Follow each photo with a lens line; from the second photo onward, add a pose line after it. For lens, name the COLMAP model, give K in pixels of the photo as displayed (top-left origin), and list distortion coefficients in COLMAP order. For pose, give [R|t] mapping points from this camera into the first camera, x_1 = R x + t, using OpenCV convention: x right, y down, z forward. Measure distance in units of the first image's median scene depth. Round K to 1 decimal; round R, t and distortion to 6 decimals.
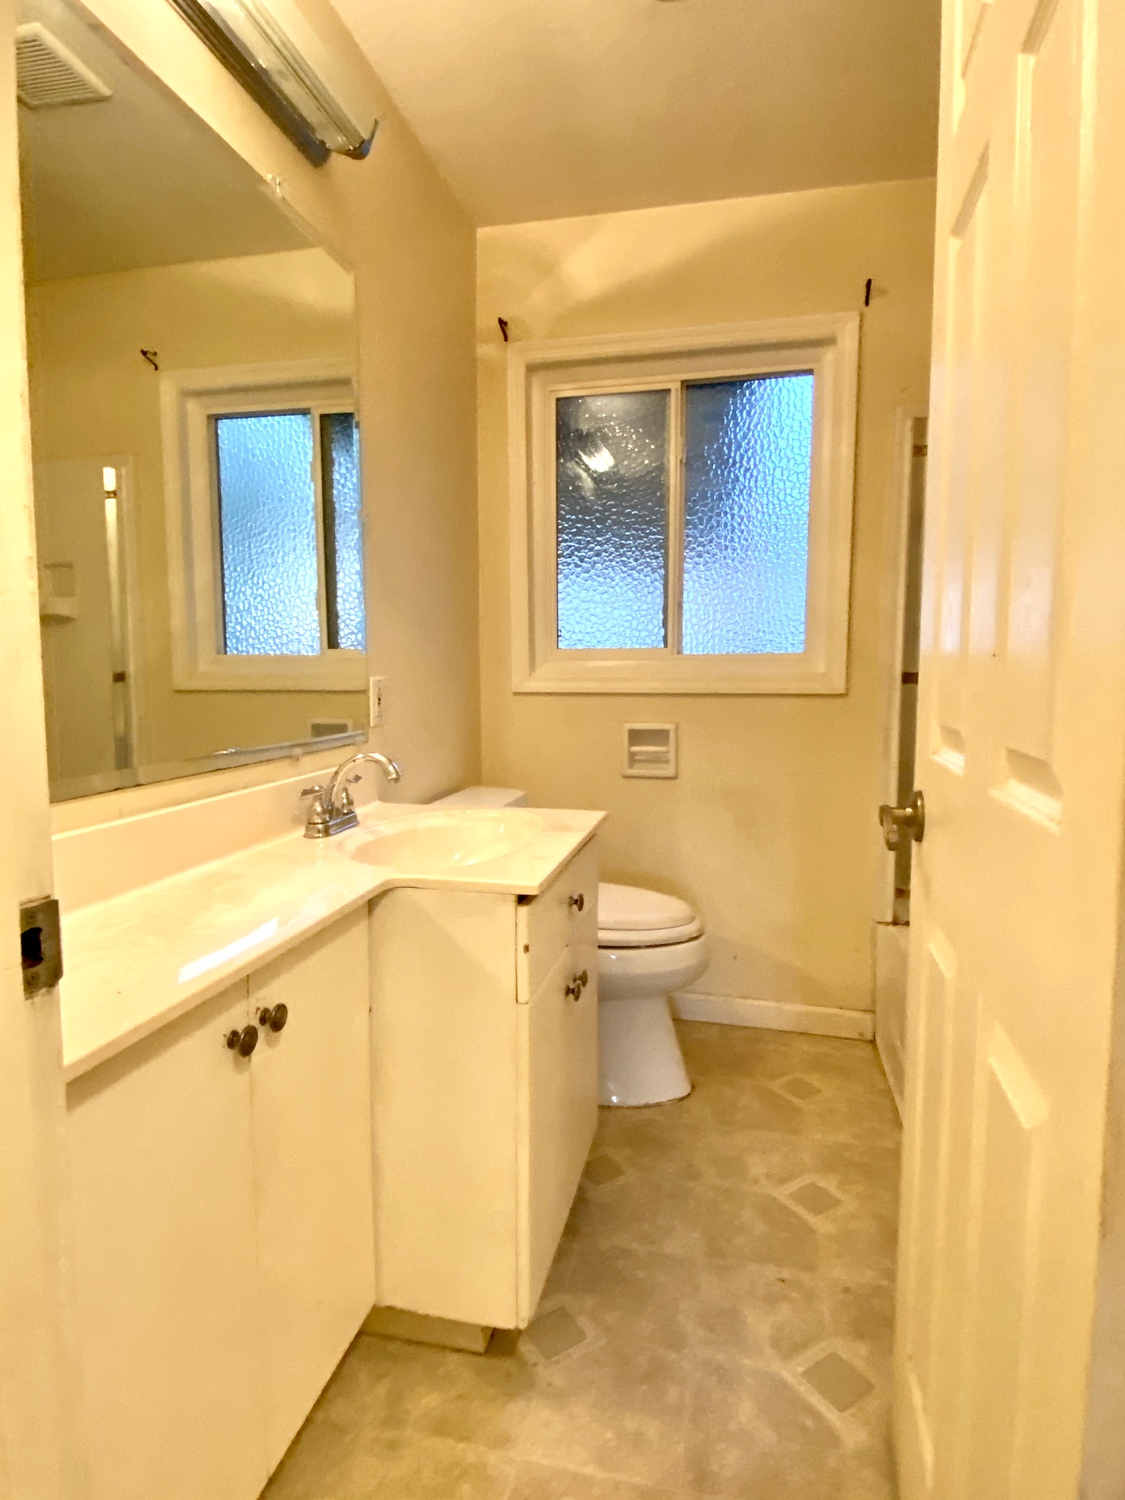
lens RADIAL K [[813.3, 0, 562.5], [0, 813.3, 750.0], [0, 0, 1]] dist [0.029994, -0.033562]
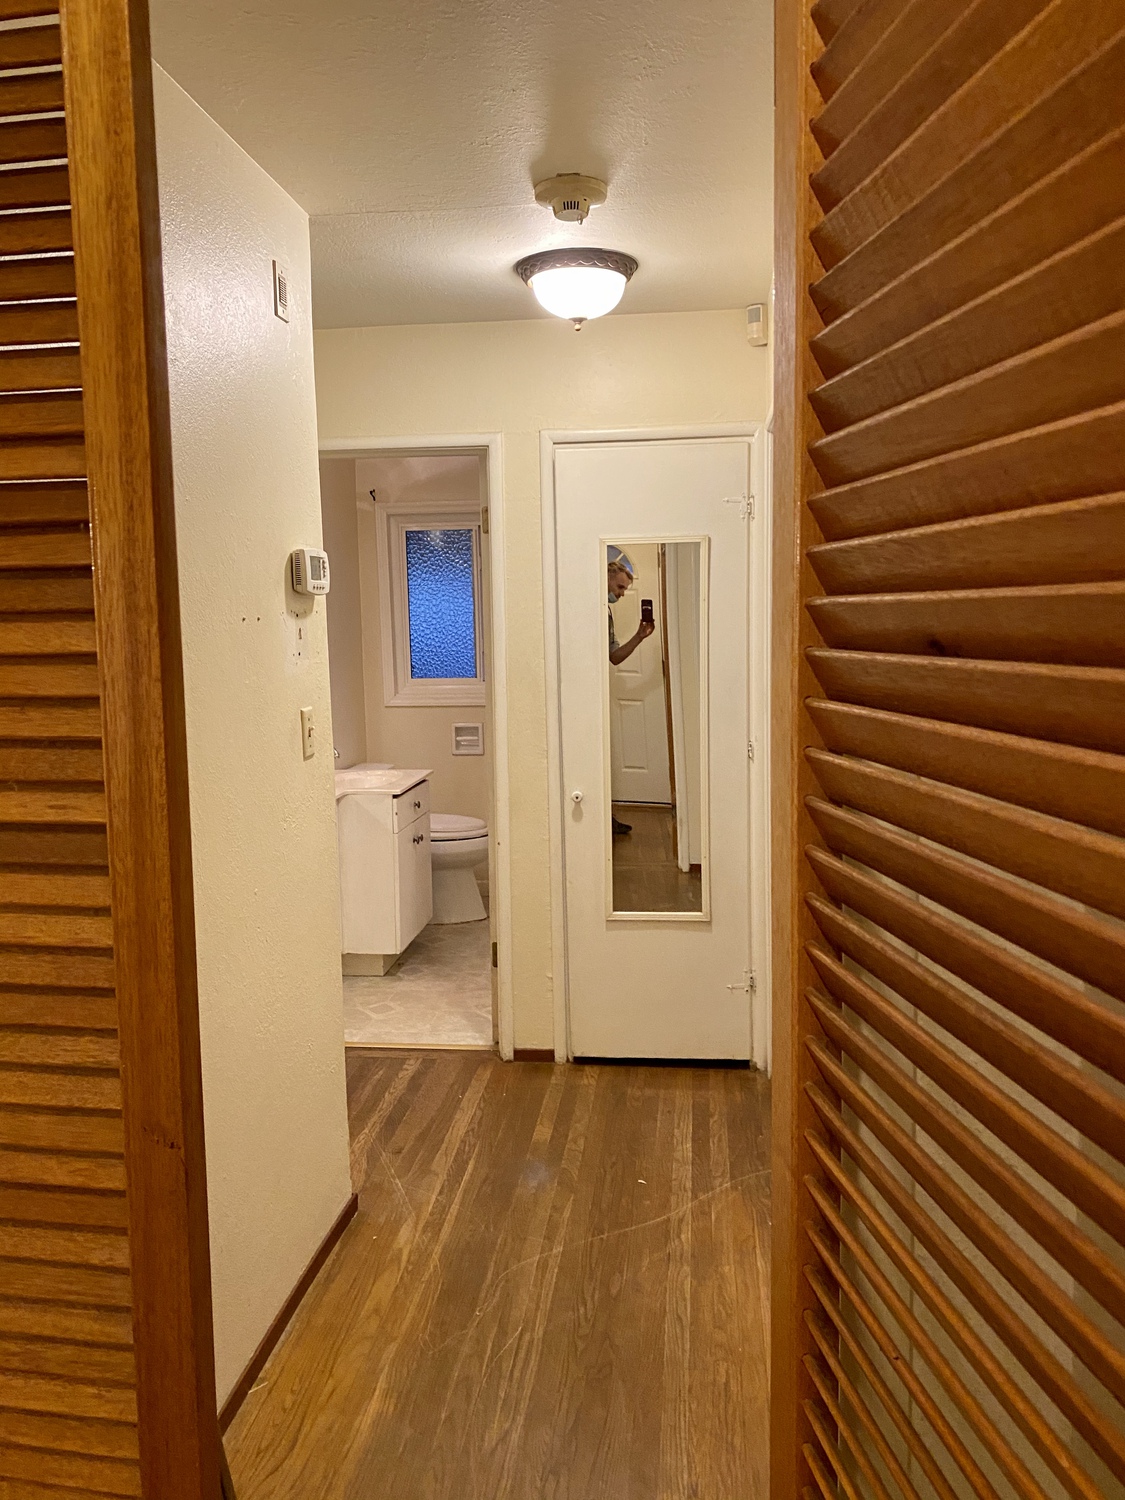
lens RADIAL K [[1143.0, 0, 562.5], [0, 1143.0, 750.0], [0, 0, 1]] dist [0.071085, -0.075369]
pose [[0.993946, -0.025014, 0.106988, 0.063244], [0.023399, 0.999593, 0.016318, -0.014268], [-0.107352, -0.013716, 0.994126, -1.763088]]
